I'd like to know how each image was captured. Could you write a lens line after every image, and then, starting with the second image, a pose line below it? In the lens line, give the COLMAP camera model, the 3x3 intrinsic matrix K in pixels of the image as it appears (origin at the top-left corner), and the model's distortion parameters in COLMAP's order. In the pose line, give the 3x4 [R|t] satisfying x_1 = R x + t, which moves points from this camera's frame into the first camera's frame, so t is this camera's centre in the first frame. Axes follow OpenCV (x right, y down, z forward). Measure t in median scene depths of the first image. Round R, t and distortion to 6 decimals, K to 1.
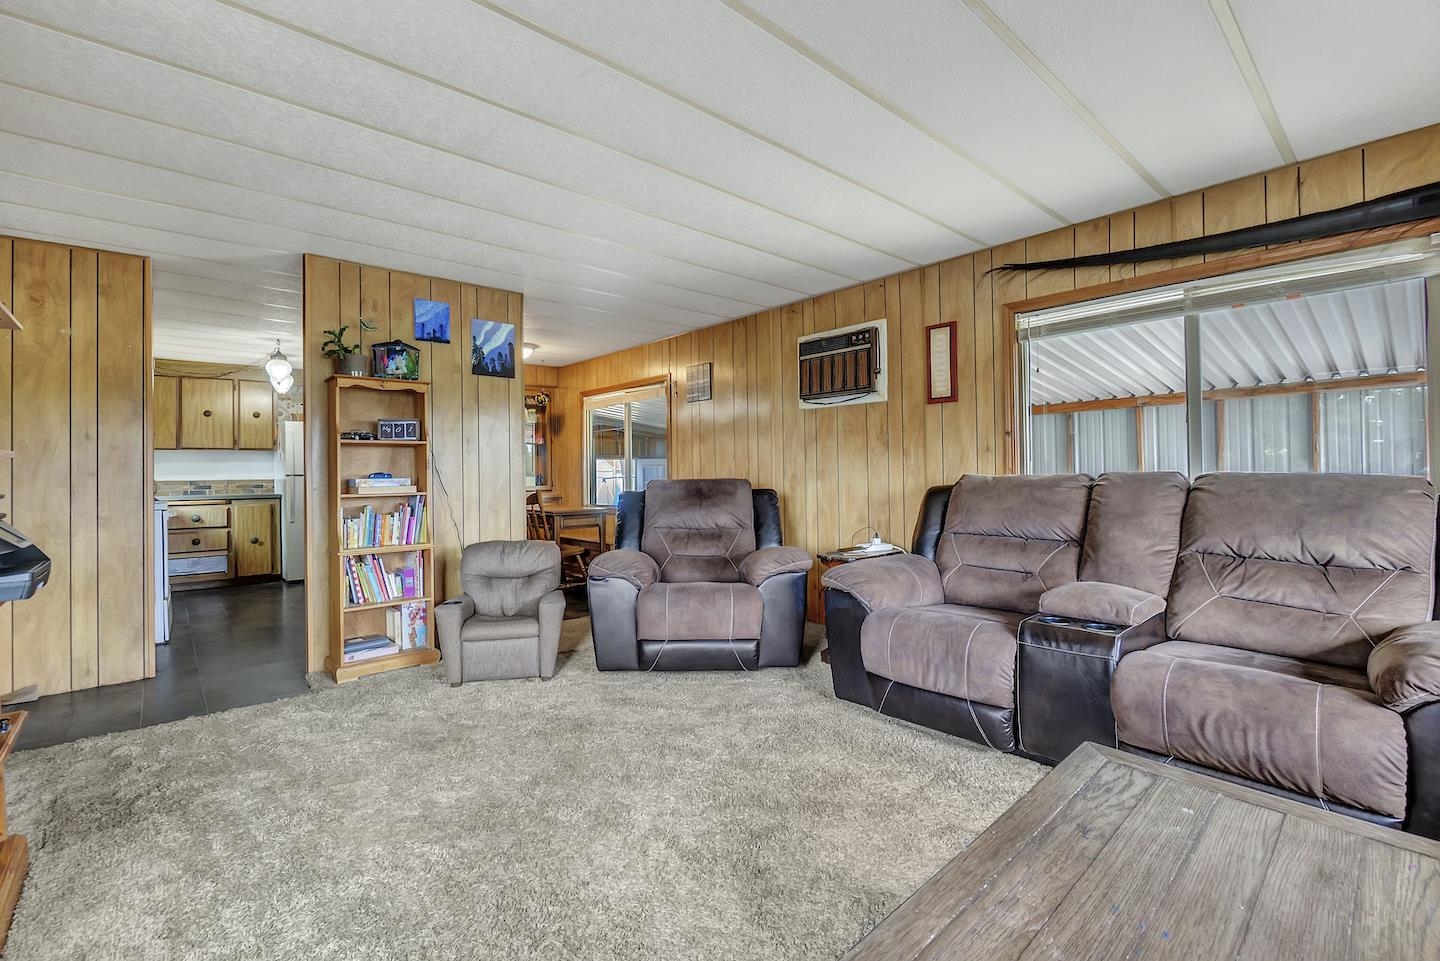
lens RADIAL K [[637.9, 0, 708.9], [0, 637.9, 465.9], [0, 0, 1]] dist [-0.001460, -0.000165]
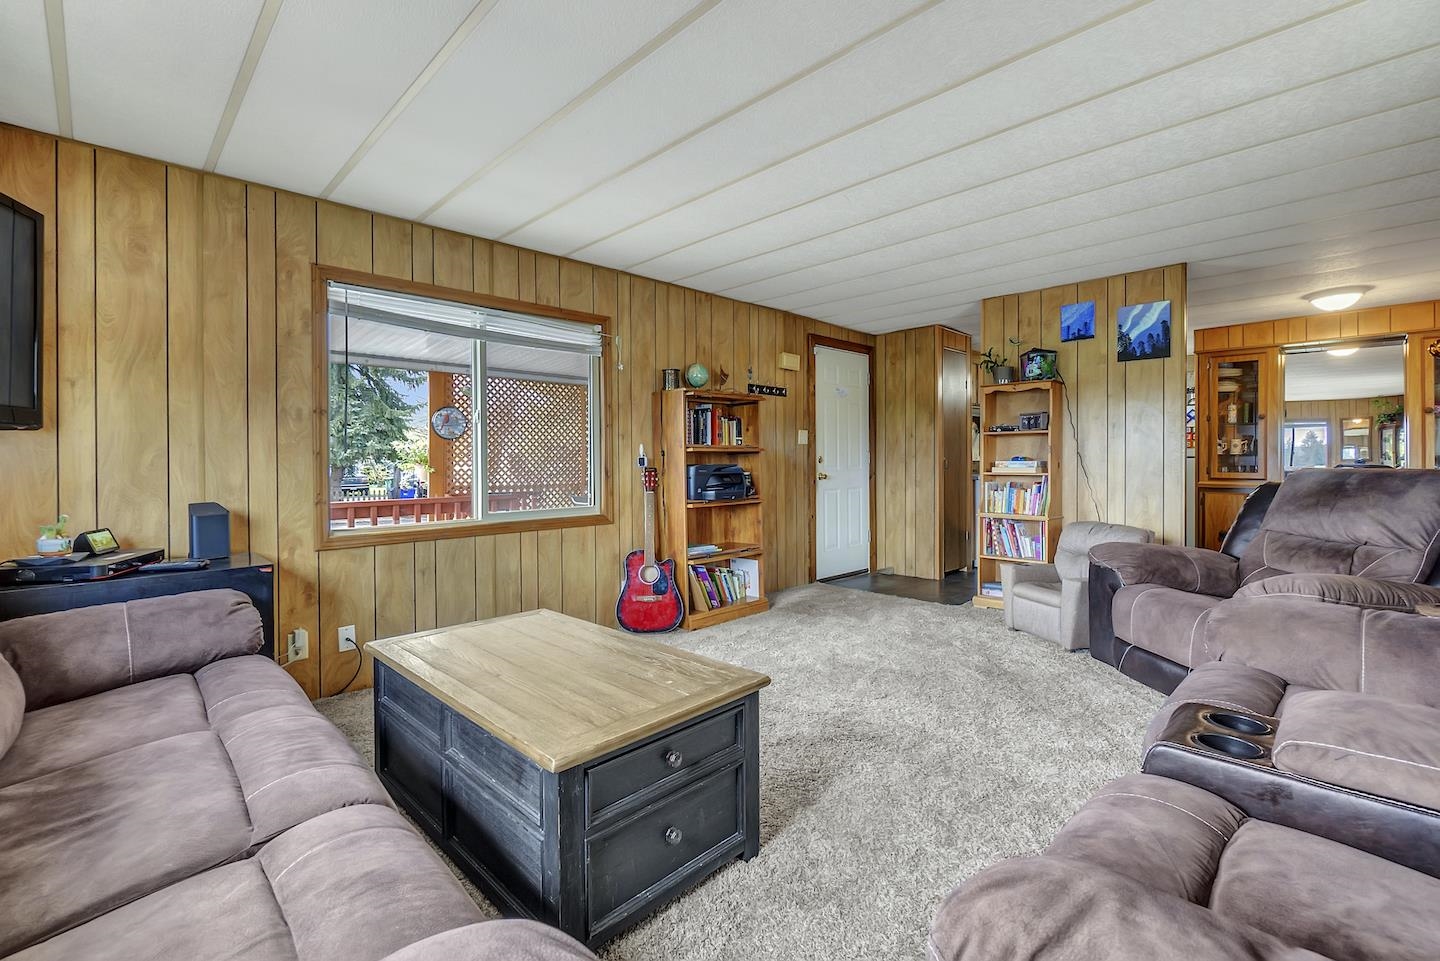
lens RADIAL K [[637.9, 0, 708.9], [0, 637.9, 465.9], [0, 0, 1]] dist [-0.001460, -0.000165]
pose [[0.041917, 0.022985, -0.998857, 0.649365], [0.013549, 0.999630, 0.023571, -0.008111], [0.999029, -0.014521, 0.041590, 0.293307]]
